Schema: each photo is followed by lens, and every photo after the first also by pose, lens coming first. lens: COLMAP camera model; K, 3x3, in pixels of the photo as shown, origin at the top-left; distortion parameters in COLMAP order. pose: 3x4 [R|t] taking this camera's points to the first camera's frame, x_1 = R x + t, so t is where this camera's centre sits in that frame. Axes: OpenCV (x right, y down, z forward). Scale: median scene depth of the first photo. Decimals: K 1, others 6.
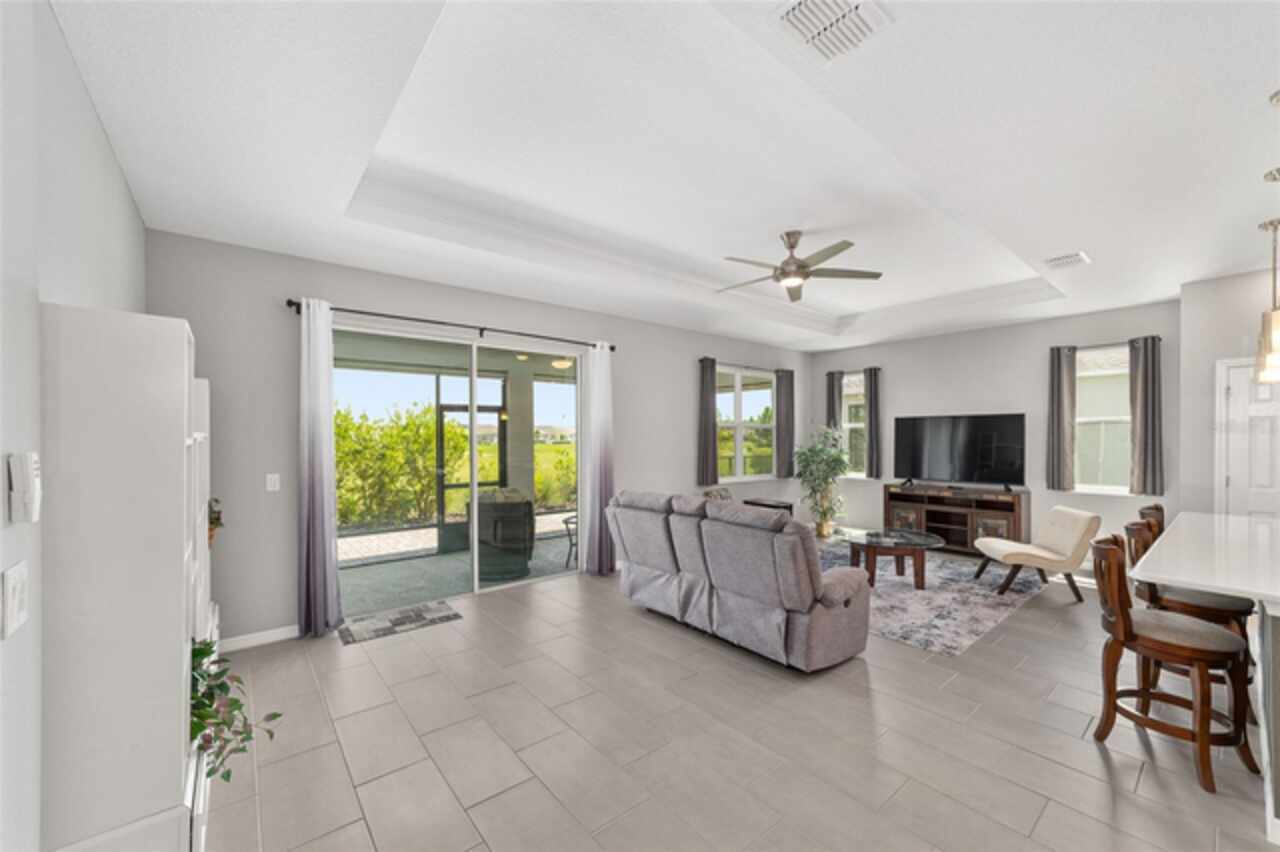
lens RADIAL K [[492.7, 0, 633.7], [0, 492.7, 430.5], [0, 0, 1]] dist [-0.024585, 0.011586]
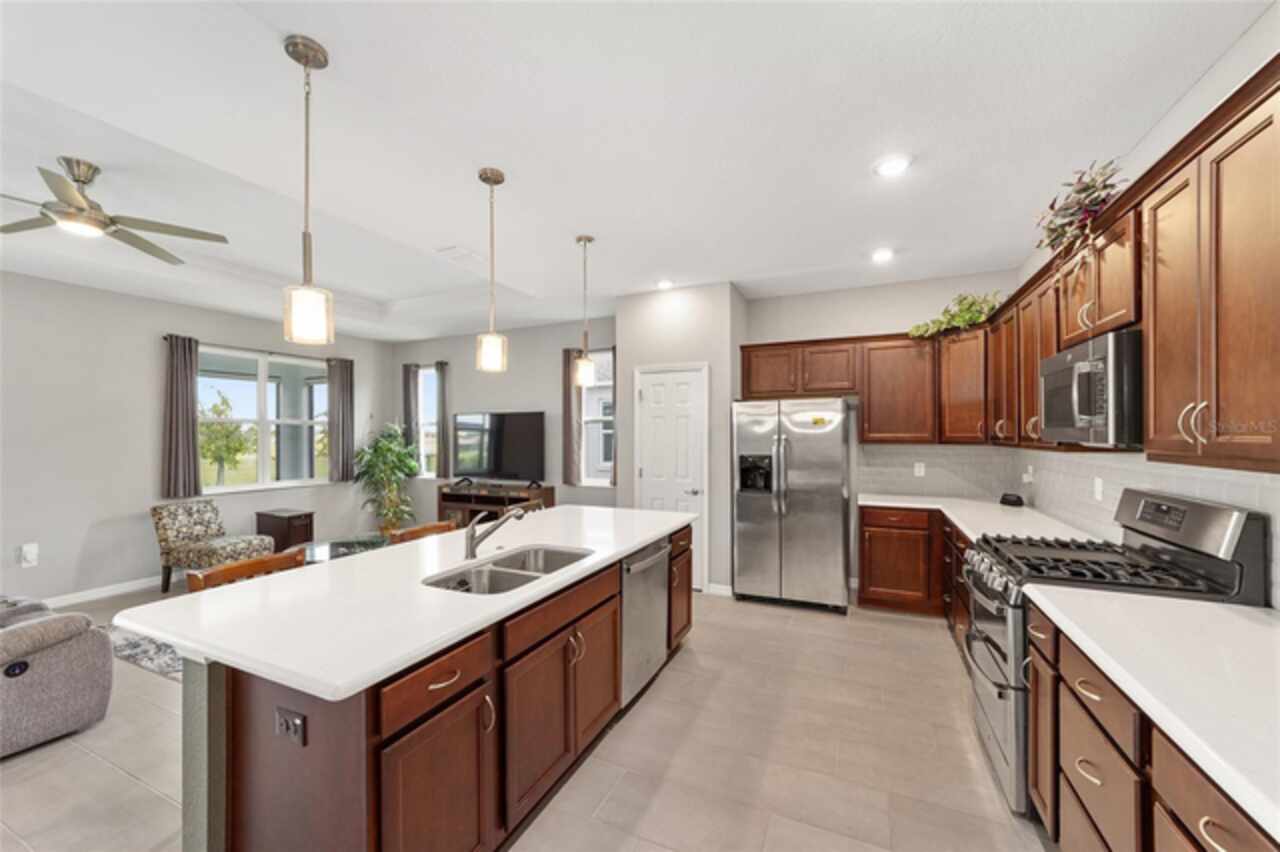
lens RADIAL K [[492.7, 0, 633.7], [0, 492.7, 430.5], [0, 0, 1]] dist [-0.024585, 0.011586]
pose [[0.900685, -0.002669, 0.434464, 0.460572], [-0.000234, 0.999978, 0.006628, -0.001392], [-0.434472, -0.006071, 0.900665, -0.019847]]
